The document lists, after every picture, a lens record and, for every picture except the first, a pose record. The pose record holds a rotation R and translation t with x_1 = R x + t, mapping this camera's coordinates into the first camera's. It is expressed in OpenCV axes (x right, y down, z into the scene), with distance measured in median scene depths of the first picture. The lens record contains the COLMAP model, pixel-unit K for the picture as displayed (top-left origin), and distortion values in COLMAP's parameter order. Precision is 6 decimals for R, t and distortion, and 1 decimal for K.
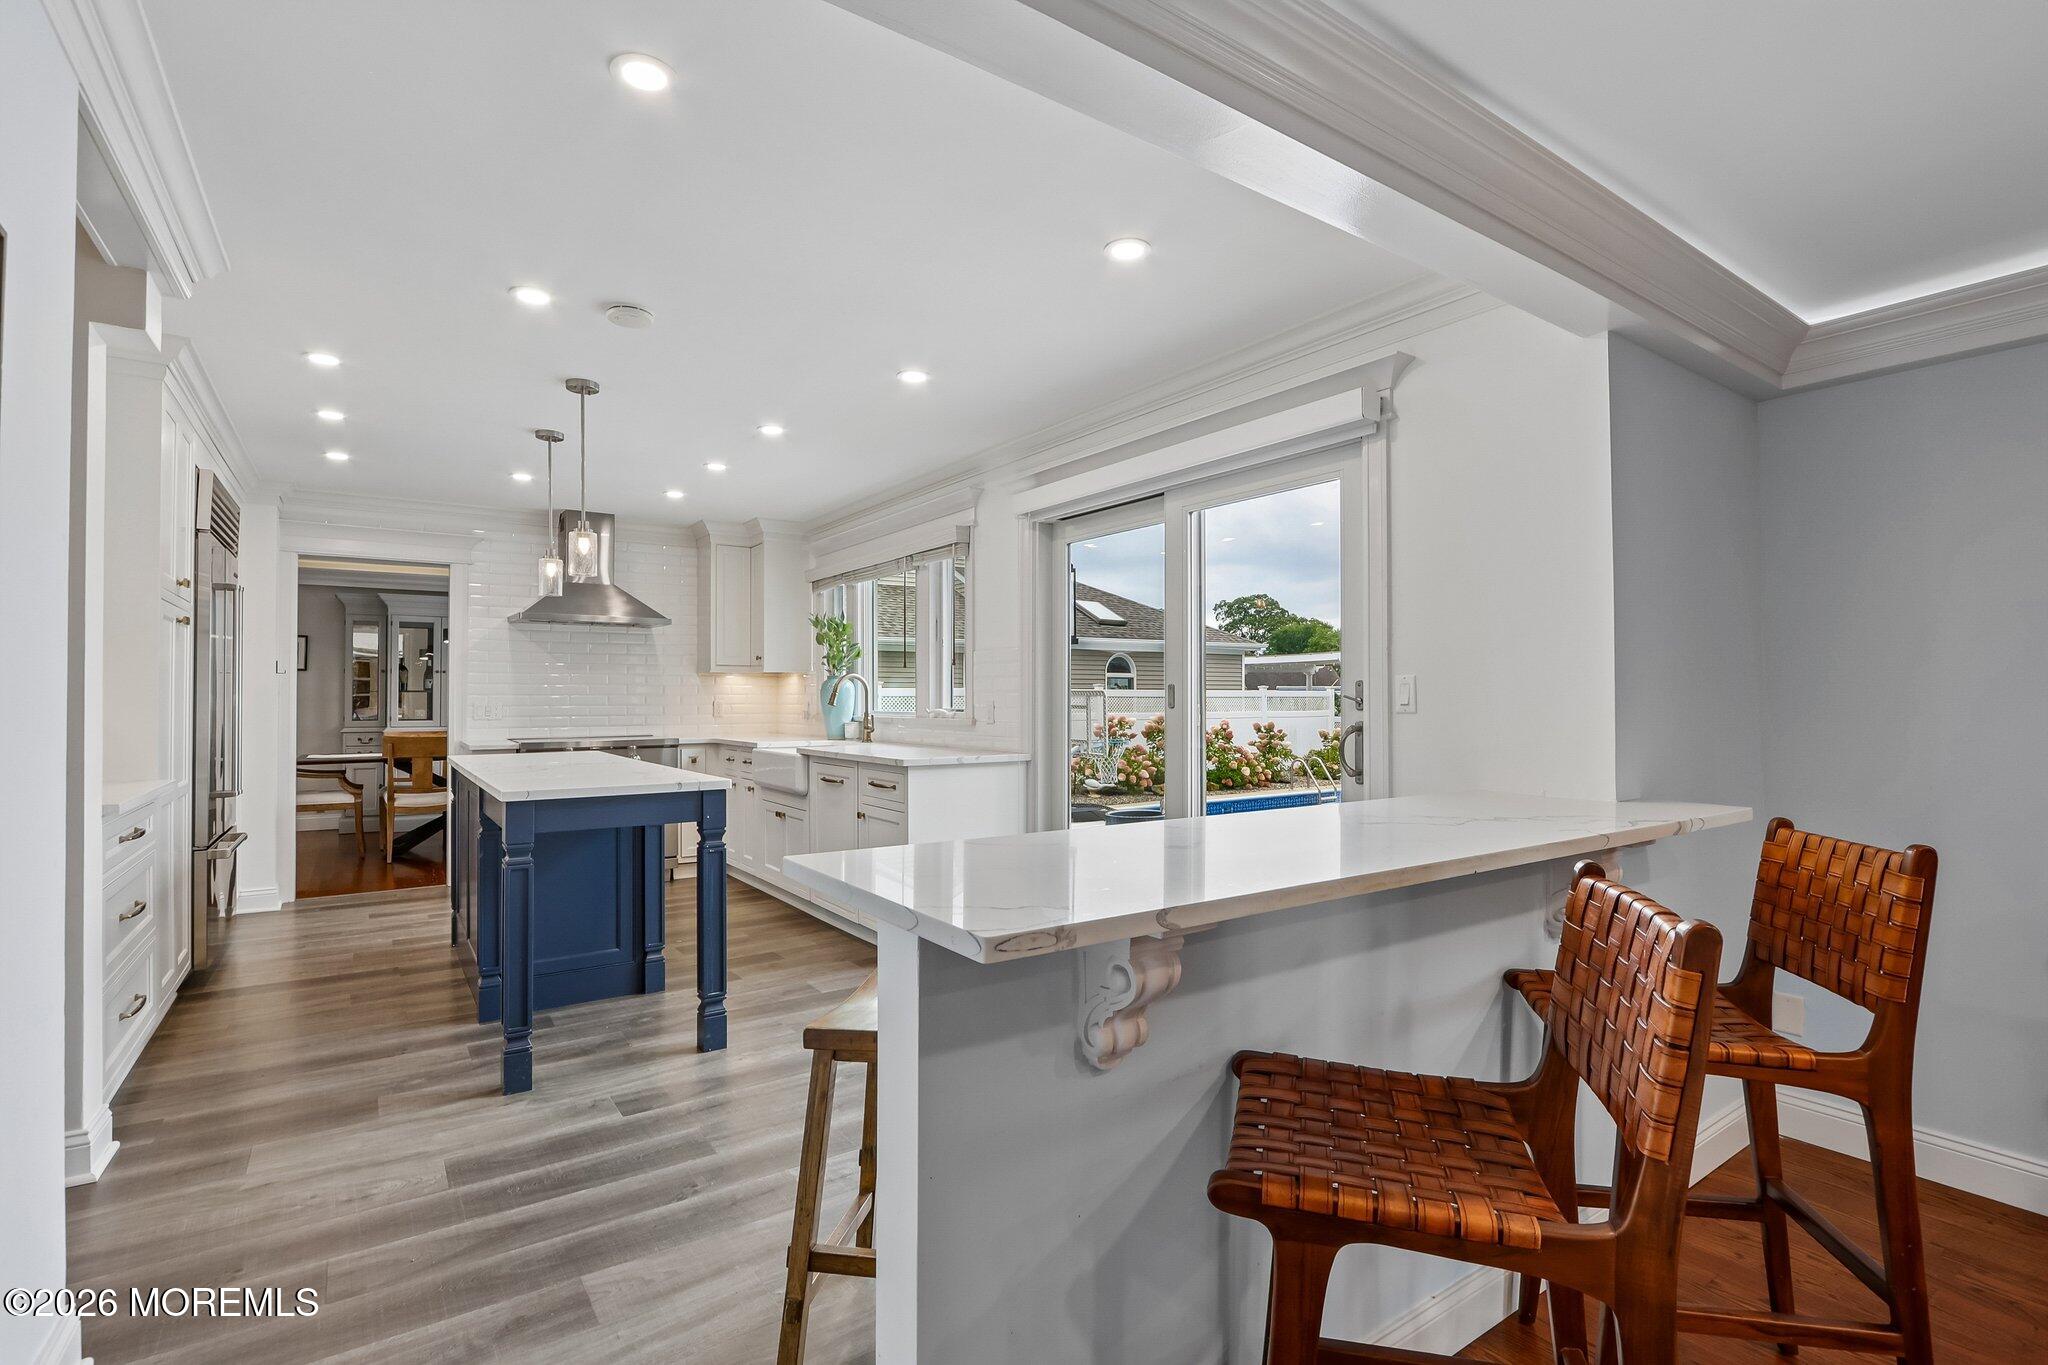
lens RADIAL K [[948.5, 0, 1008.7], [0, 948.5, 683.9], [0, 0, 1]] dist [-0.020484, 0.003287]
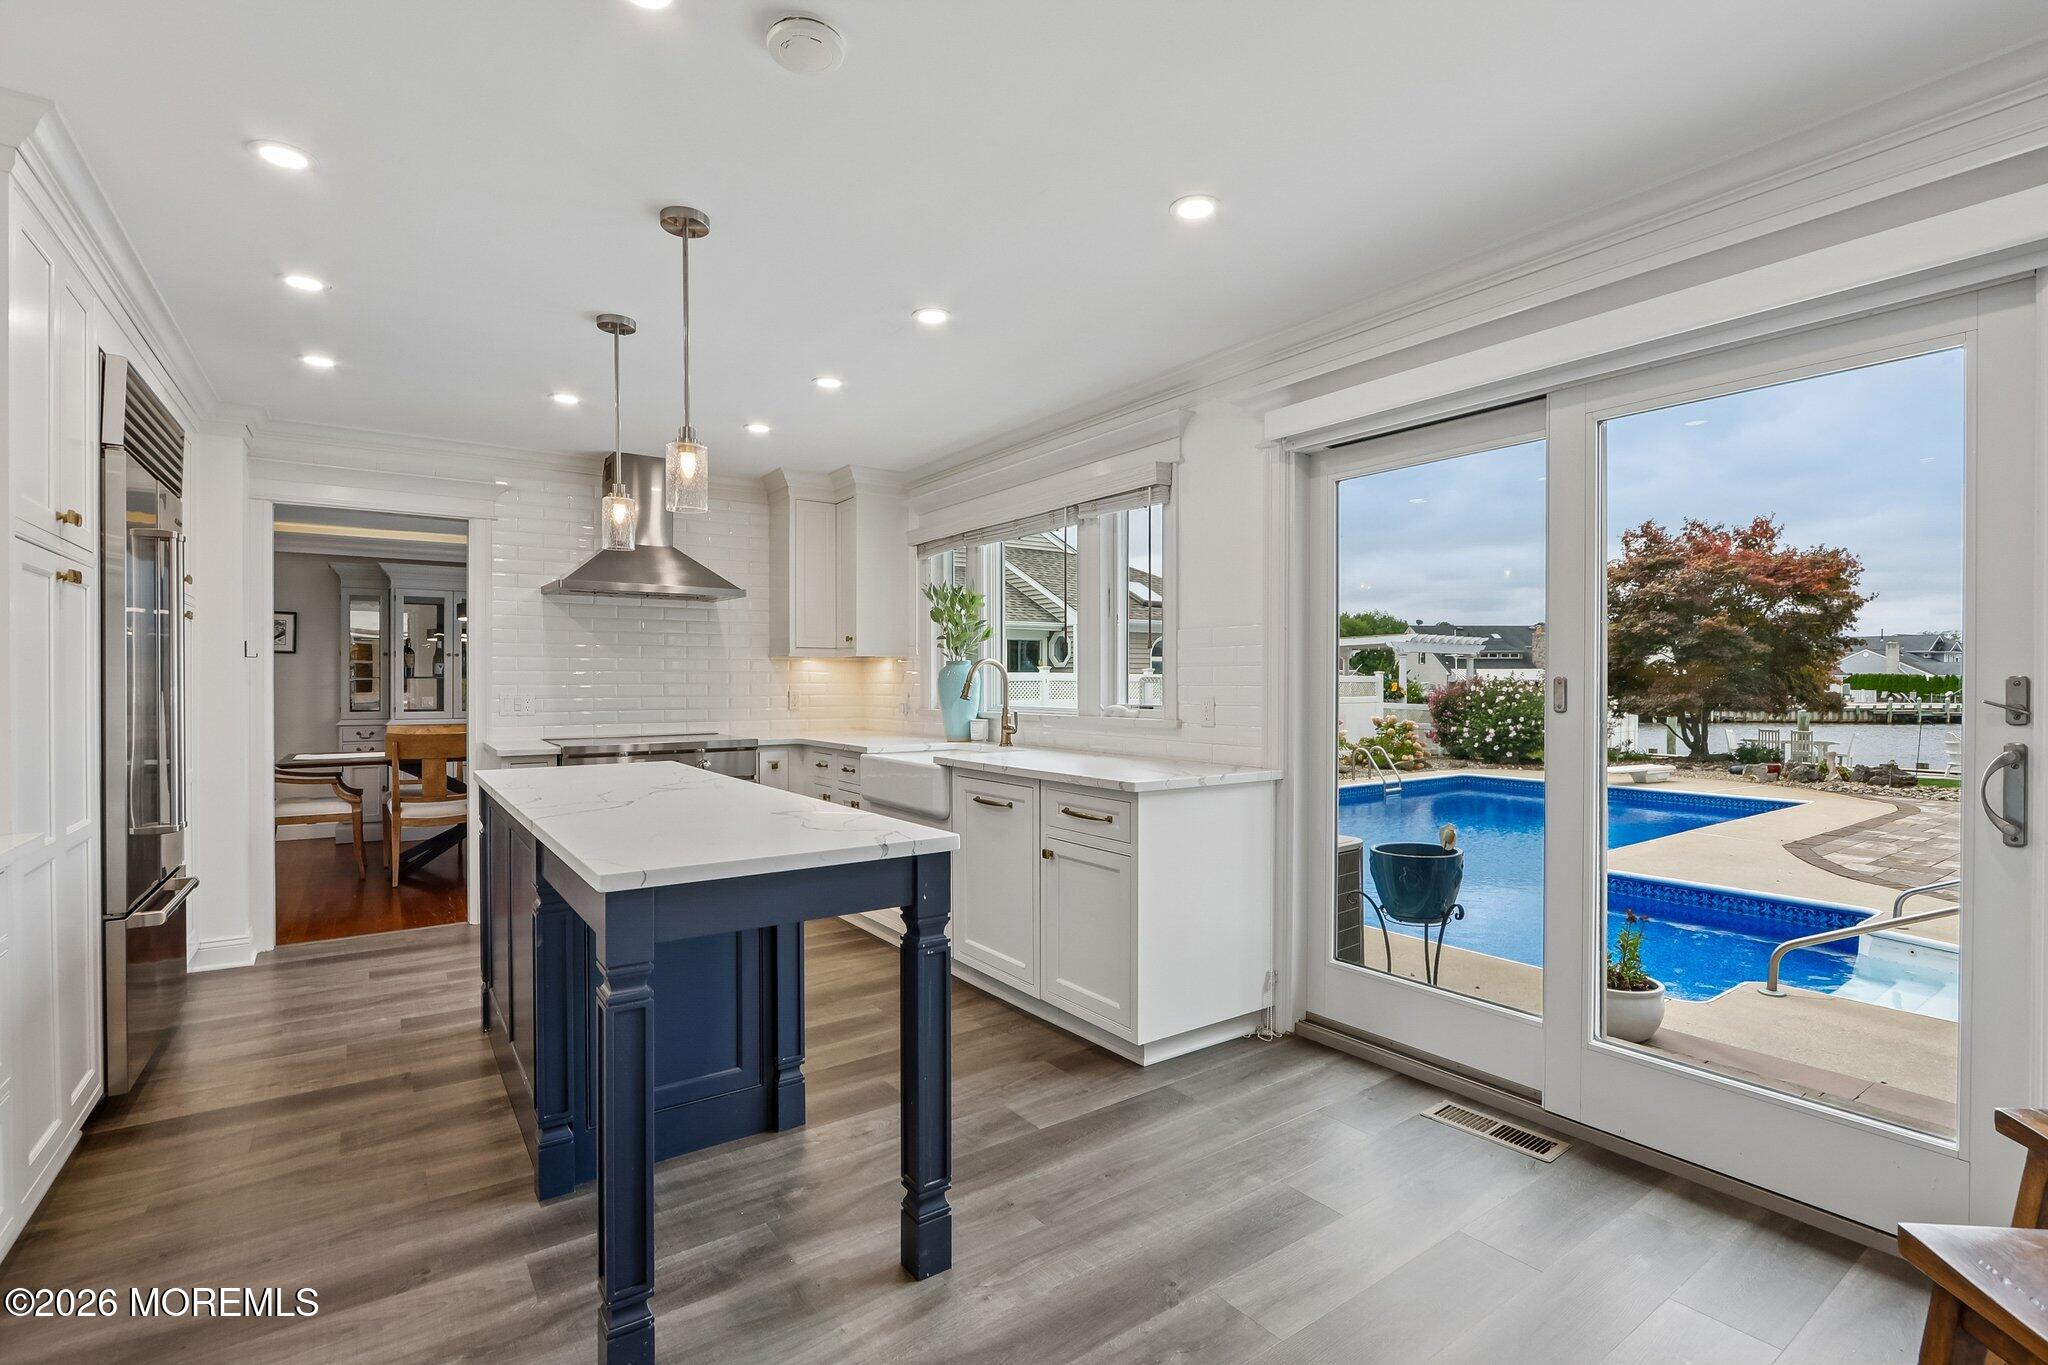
lens RADIAL K [[948.5, 0, 1025.9], [0, 948.5, 683.5], [0, 0, 1]] dist [-0.020484, 0.003287]
pose [[0.999950, 0.001624, 0.009907, -0.166966], [-0.001798, 0.999845, 0.017509, -0.004866], [-0.009877, -0.017526, 0.999798, 0.253942]]
